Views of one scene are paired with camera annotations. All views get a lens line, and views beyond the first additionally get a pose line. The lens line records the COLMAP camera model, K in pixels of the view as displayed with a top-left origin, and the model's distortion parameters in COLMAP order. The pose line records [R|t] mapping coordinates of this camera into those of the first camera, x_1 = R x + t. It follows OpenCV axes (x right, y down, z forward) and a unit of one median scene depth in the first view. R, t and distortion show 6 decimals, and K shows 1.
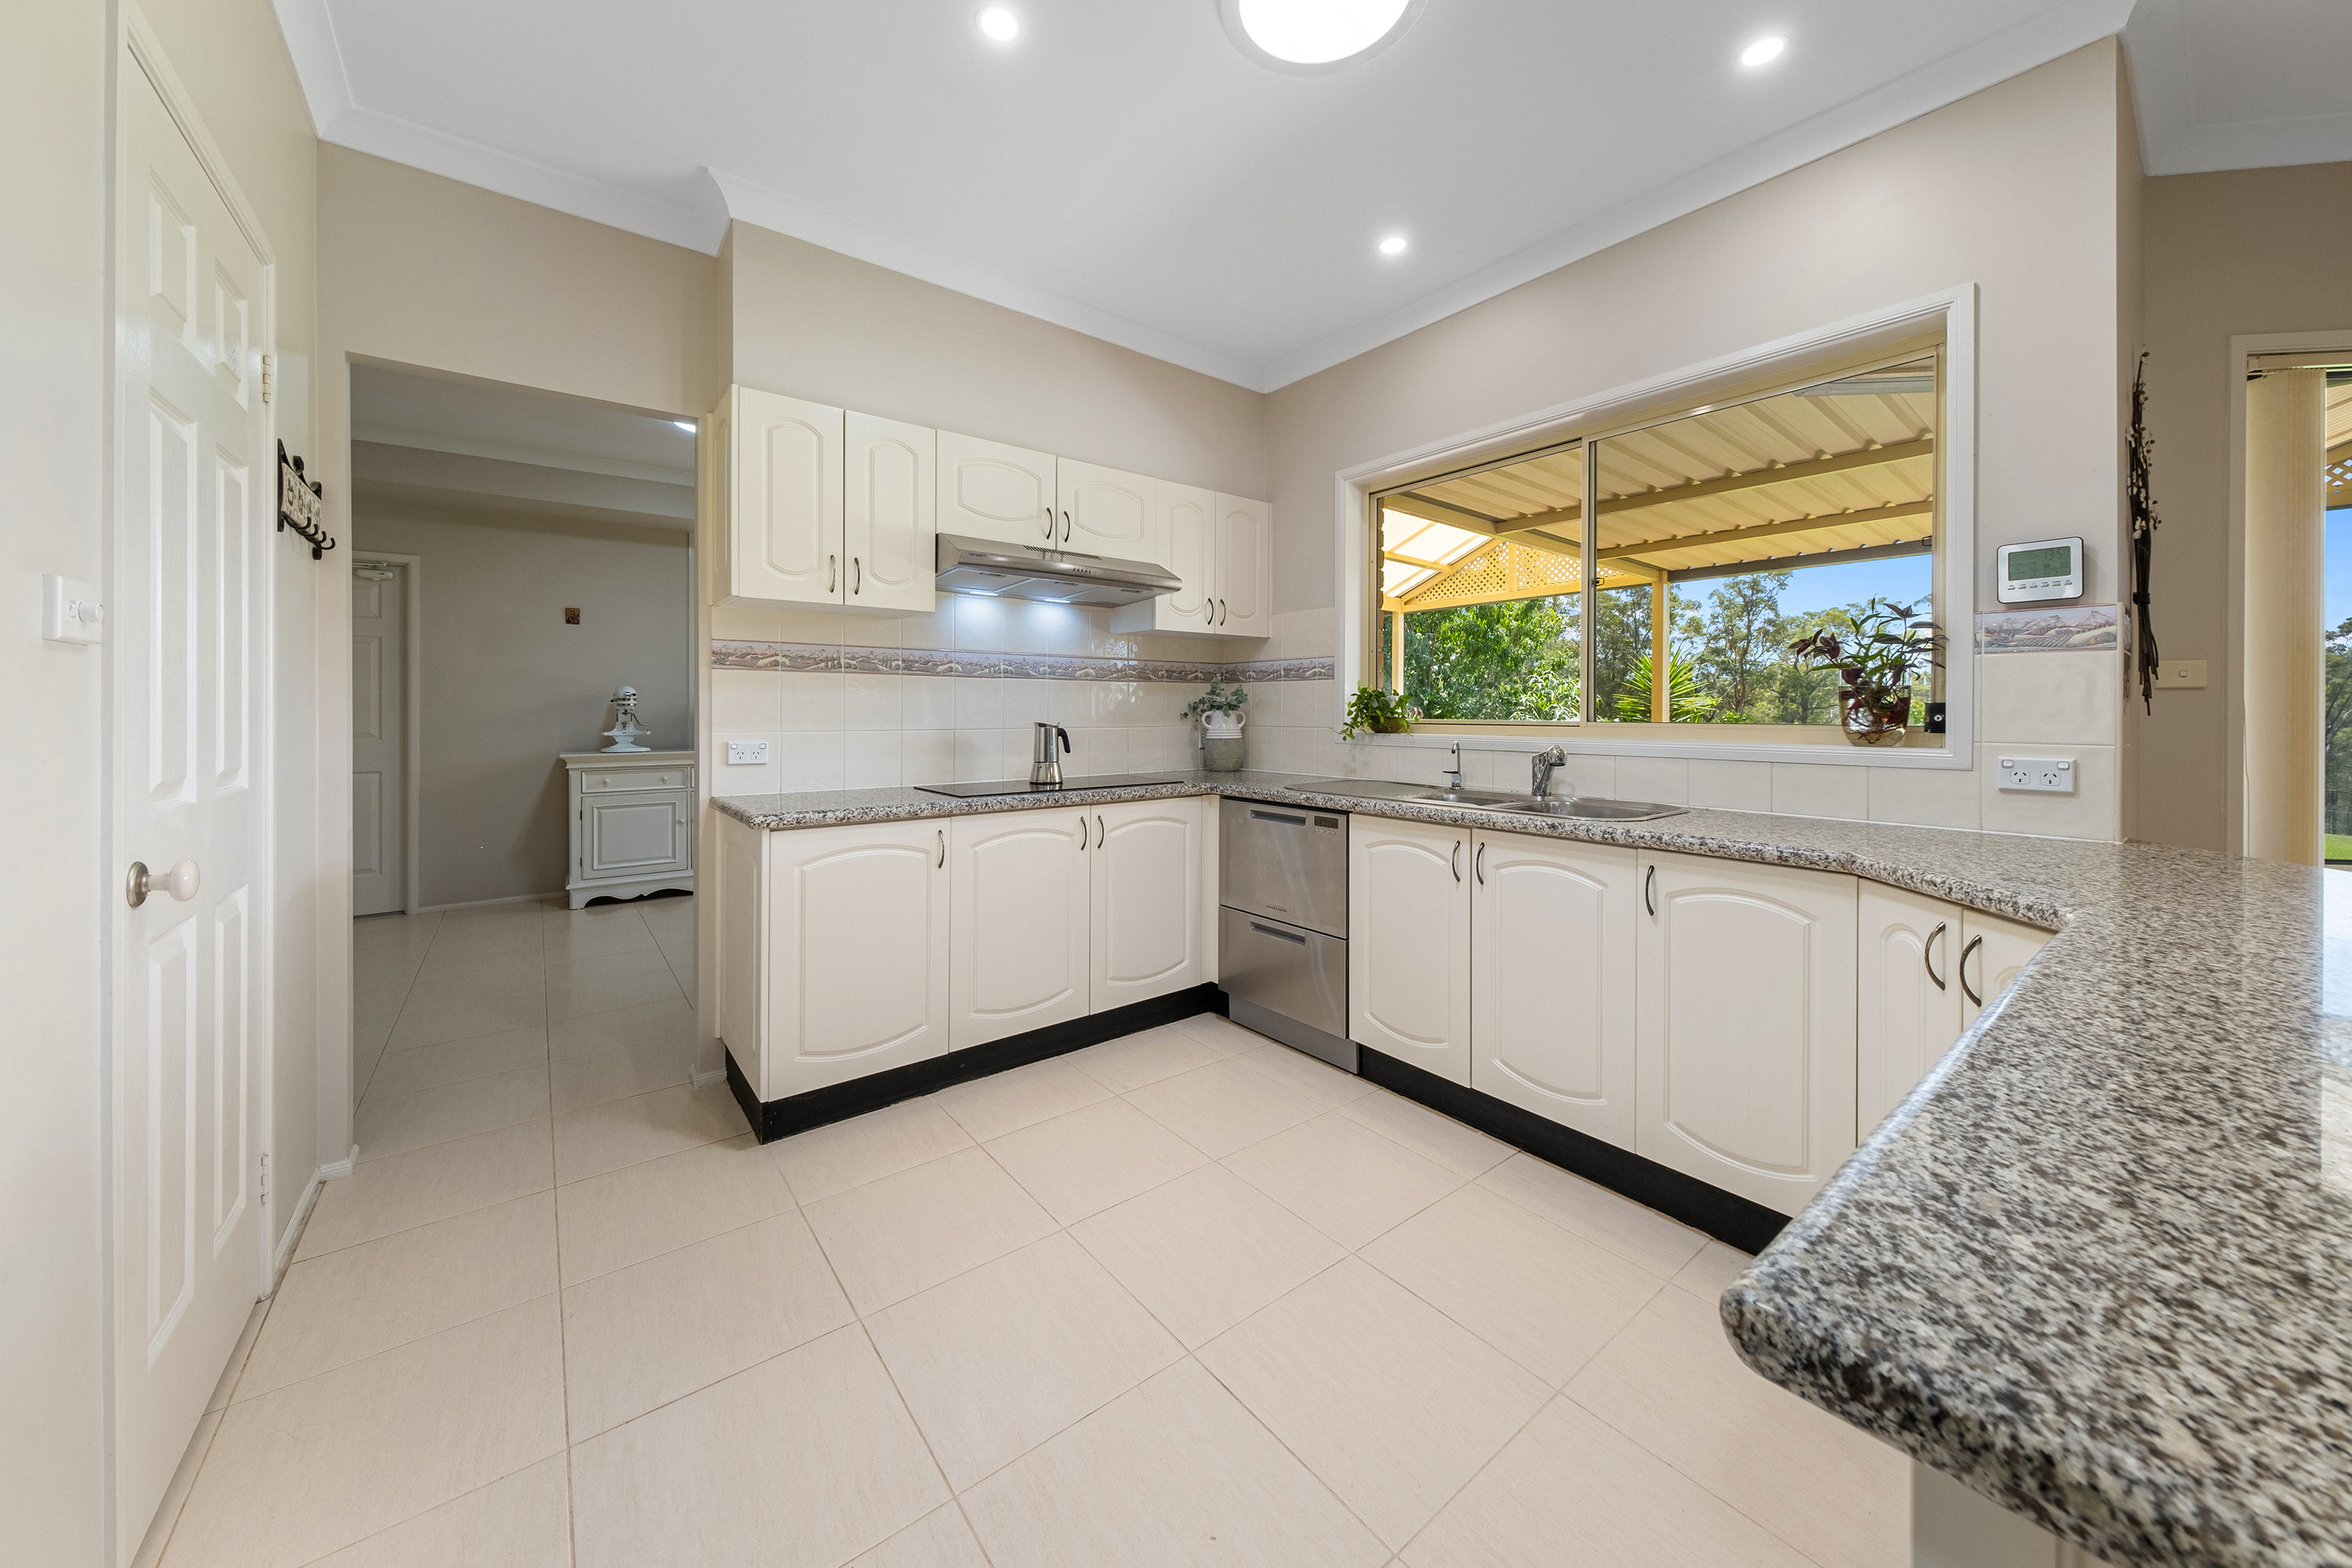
lens RADIAL K [[803.1, 0, 1140.5], [0, 803.1, 718.7], [0, 0, 1]] dist [0.000836, -0.000049]
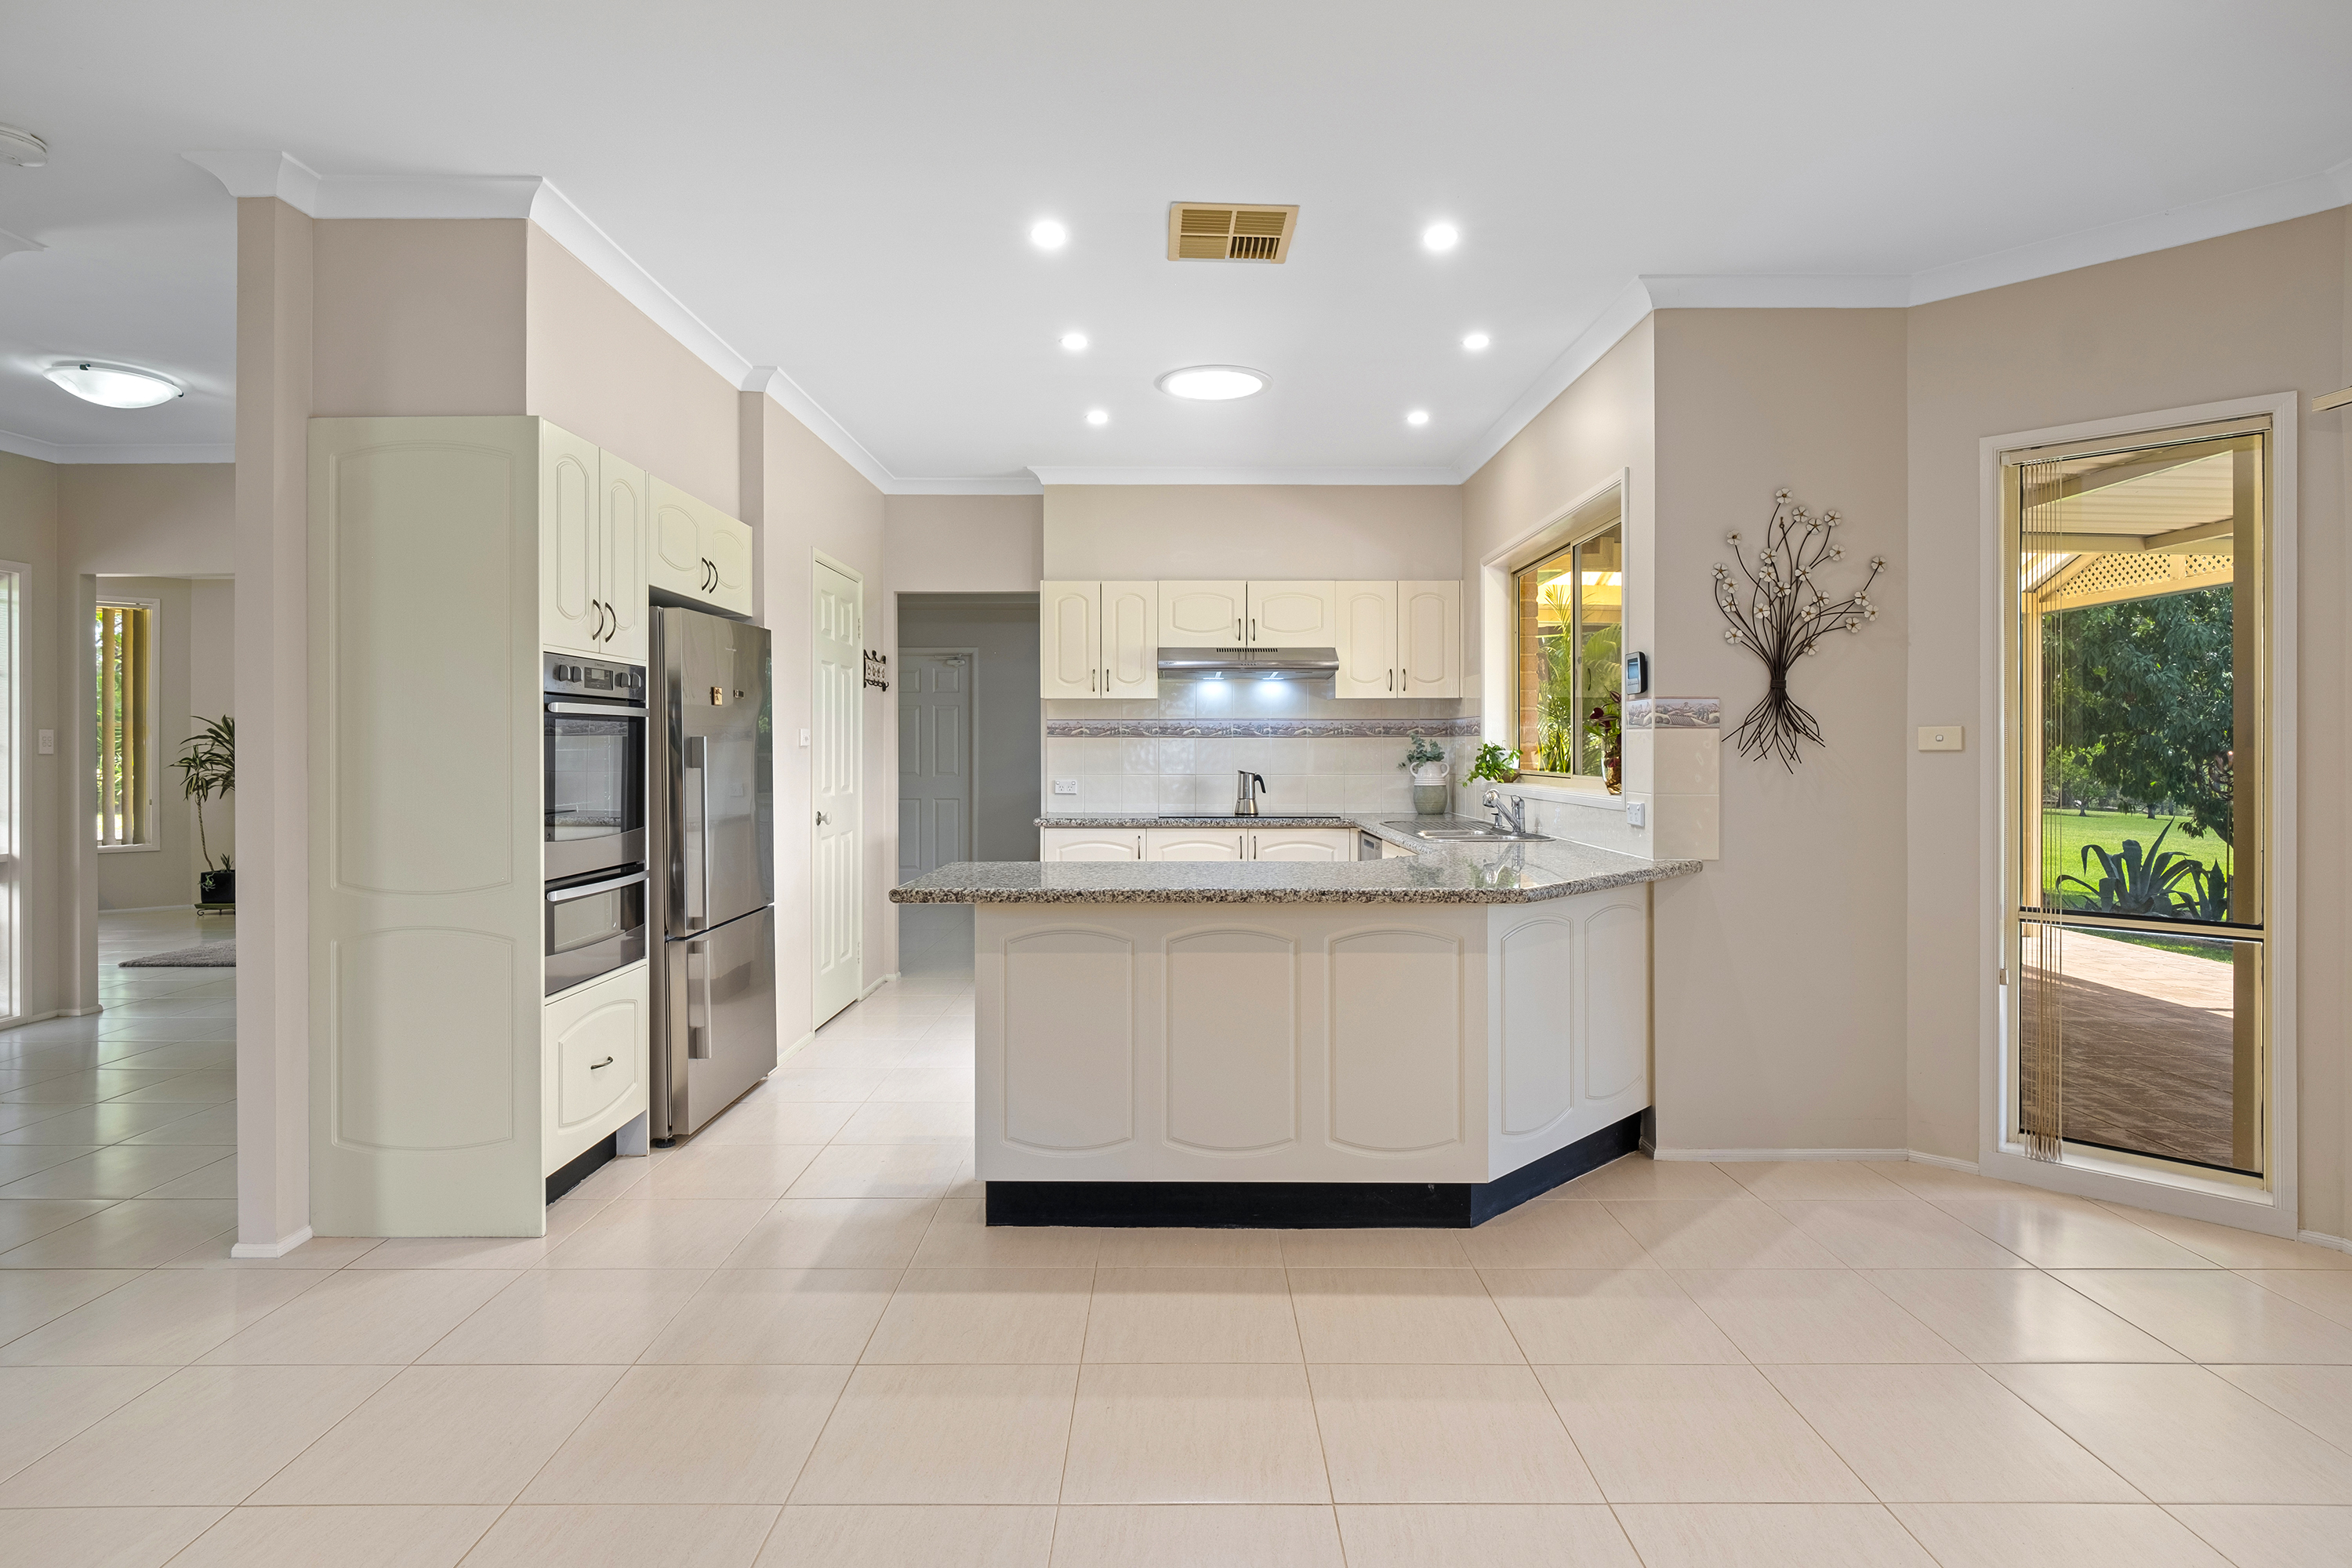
lens RADIAL K [[1208.6, 0, 1178.6], [0, 1208.6, 765.6], [0, 0, 1]] dist [-0.001317, -0.000079]
pose [[0.791559, 0.007905, -0.611042, 1.076881], [-0.003258, 0.999957, 0.008716, -0.021181], [0.611084, -0.004909, 0.791550, -0.738111]]
